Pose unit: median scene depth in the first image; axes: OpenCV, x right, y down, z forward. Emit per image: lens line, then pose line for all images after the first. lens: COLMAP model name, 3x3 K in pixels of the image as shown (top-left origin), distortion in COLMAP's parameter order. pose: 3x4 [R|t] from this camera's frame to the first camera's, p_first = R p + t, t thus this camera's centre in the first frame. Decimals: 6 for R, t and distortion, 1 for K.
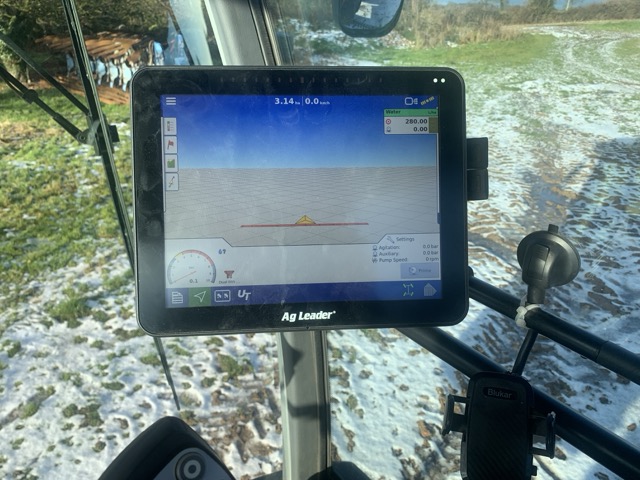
lens RADIAL K [[509.0, 0, 320.1], [0, 509.0, 239.7], [0, 0, 1]] dist [0.037540, 0.001783]
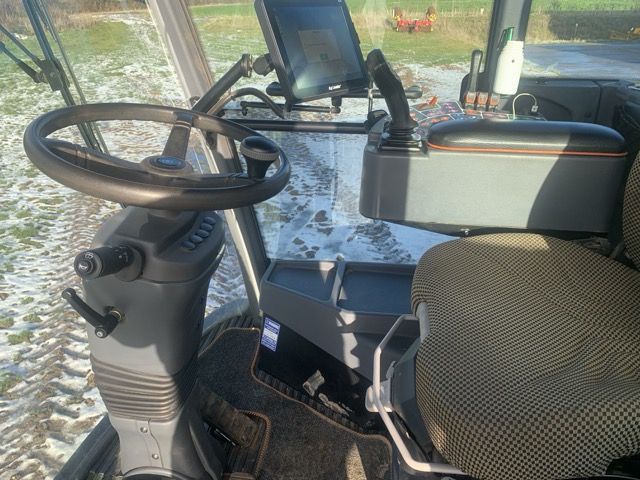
lens RADIAL K [[509.0, 0, 319.5], [0, 509.0, 240.2], [0, 0, 1]] dist [0.037540, 0.001783]
pose [[0.727476, -0.315715, 0.609182, -0.237114], [0.305679, 0.943999, 0.124200, 0.067704], [-0.614279, 0.095861, 0.783245, -0.105293]]
